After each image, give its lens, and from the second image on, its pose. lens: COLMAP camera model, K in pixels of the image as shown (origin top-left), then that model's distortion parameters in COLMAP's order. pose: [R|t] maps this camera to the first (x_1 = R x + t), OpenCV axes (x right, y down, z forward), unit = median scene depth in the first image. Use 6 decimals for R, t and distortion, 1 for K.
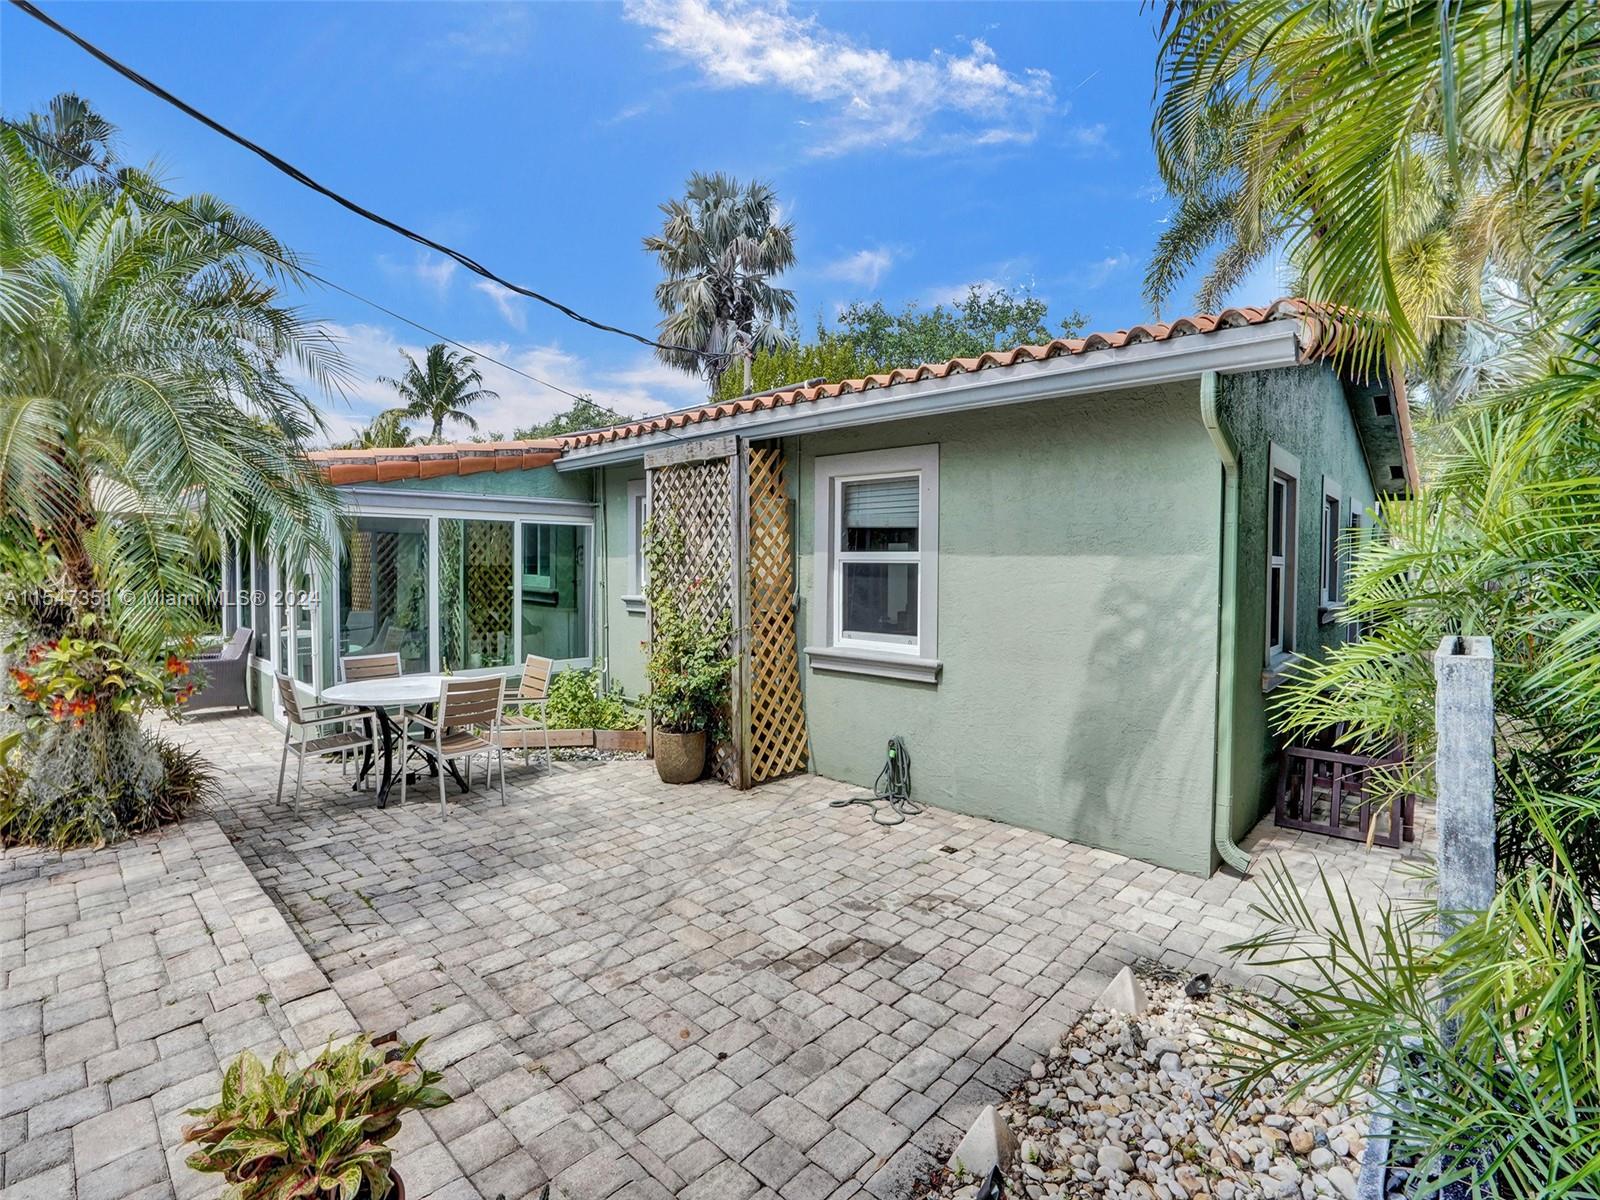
lens RADIAL K [[765.6, 0, 787.0], [0, 765.6, 596.5], [0, 0, 1]] dist [-0.049793, 0.019671]
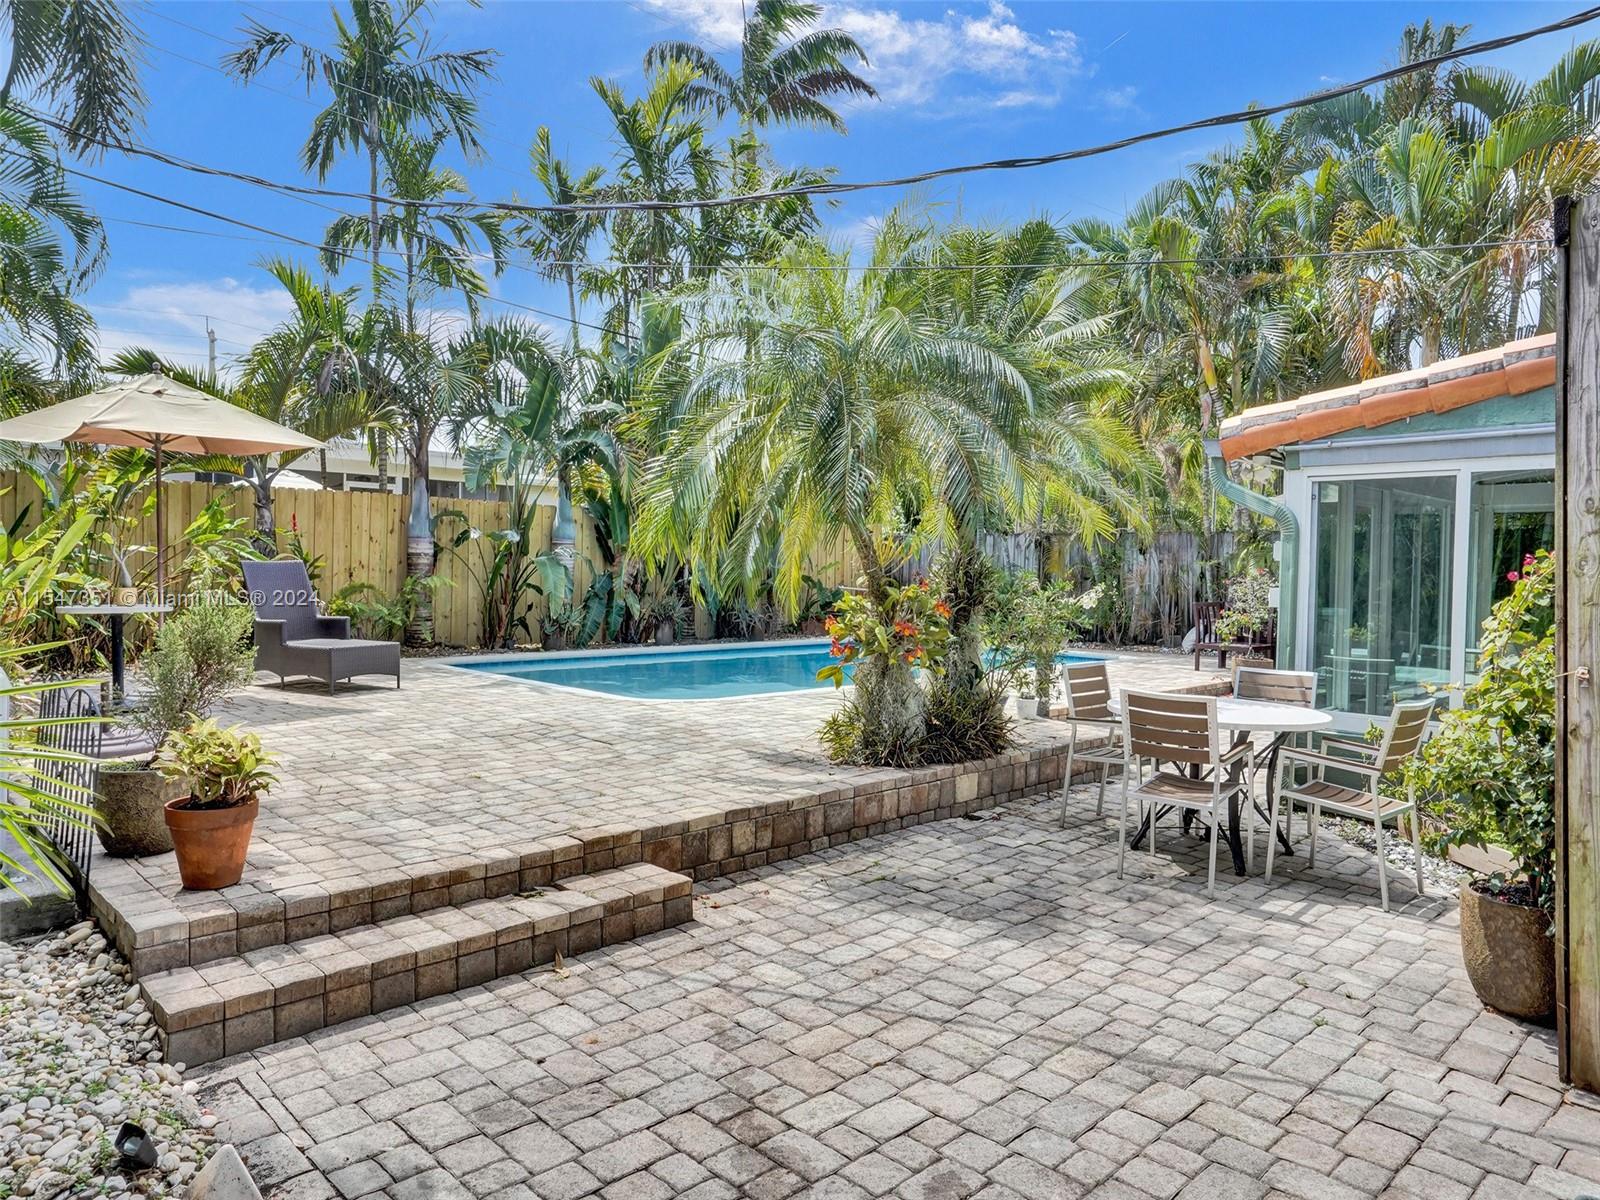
lens RADIAL K [[1051.6, 0, 793.0], [0, 1051.6, 599.7], [0, 0, 1]] dist [-0.005931, 0.024033]
pose [[-0.052808, 0.024947, -0.998293, 0.494636], [-0.061254, 0.997725, 0.028173, 0.011200], [0.996724, 0.062637, -0.051159, 0.594712]]
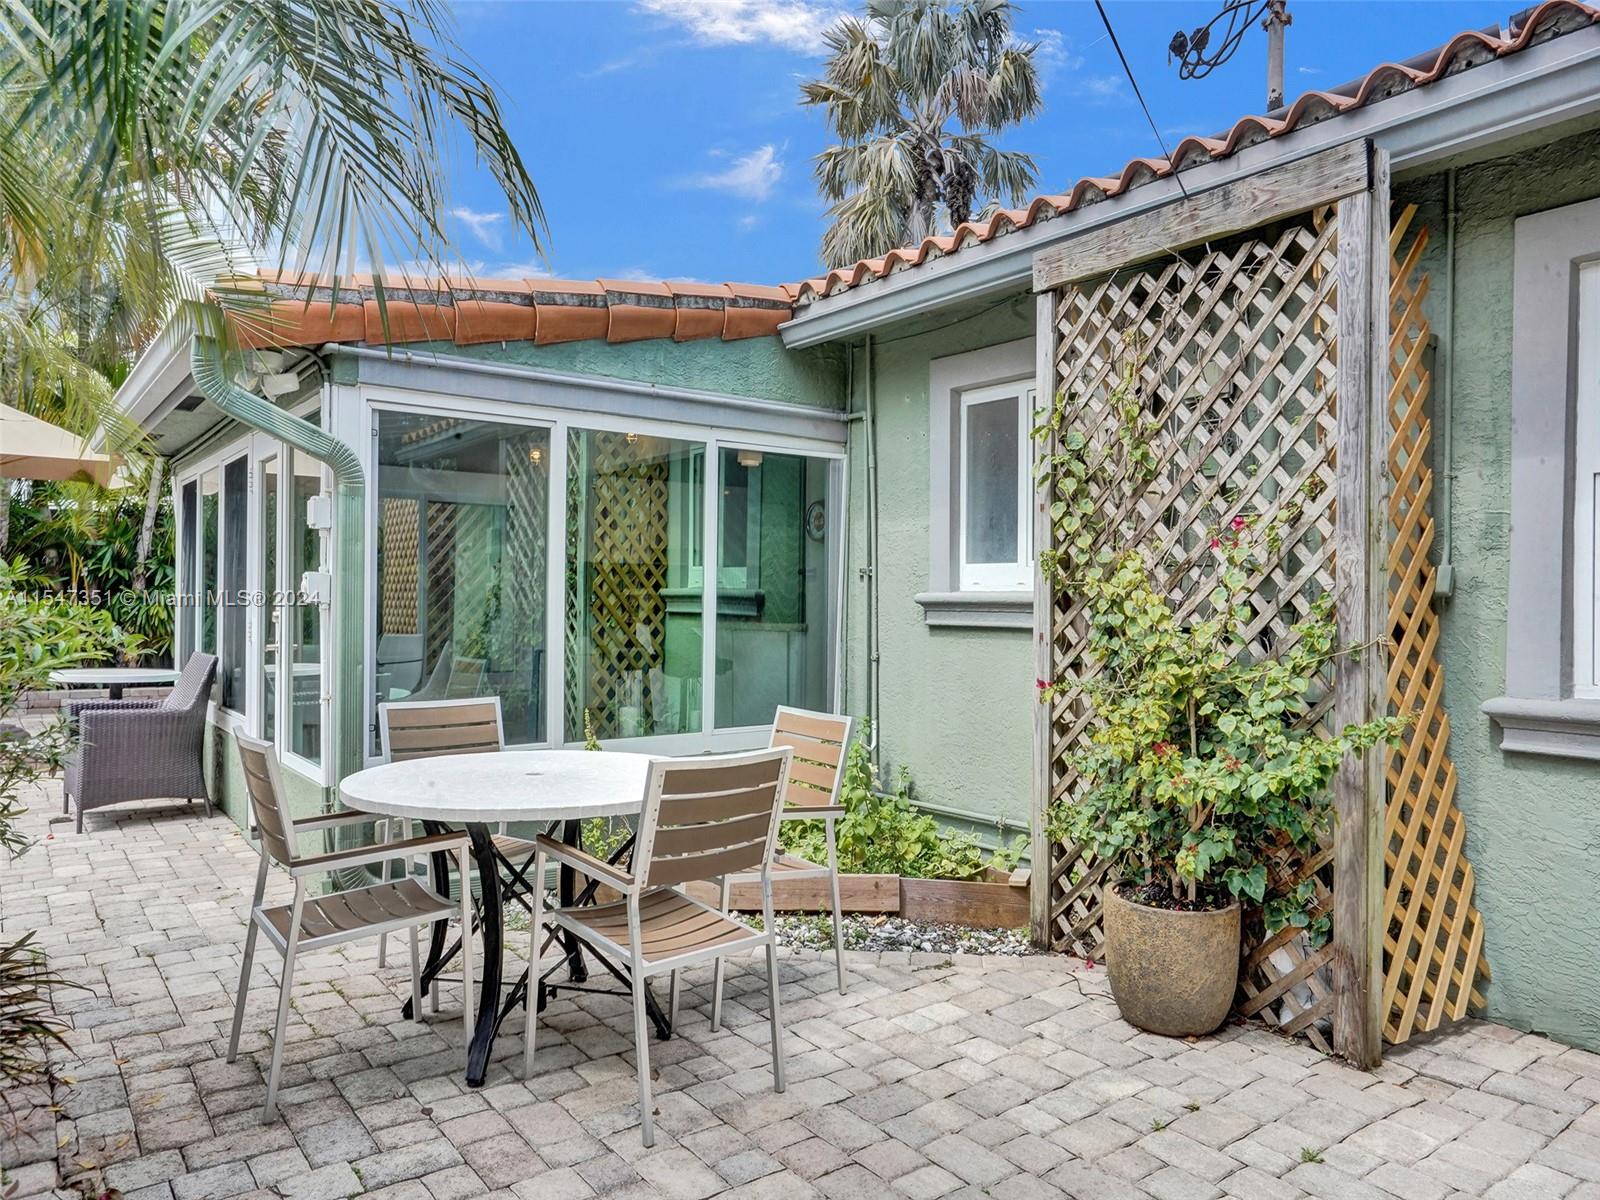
lens RADIAL K [[1066.4, 0, 774.1], [0, 1066.4, 623.8], [0, 0, 1]] dist [-0.006559, 0.023753]
pose [[0.987292, 0.007011, -0.158763, -0.259095], [-0.010655, 0.999699, -0.022111, 0.044520], [0.158560, 0.023522, 0.987069, 0.407494]]
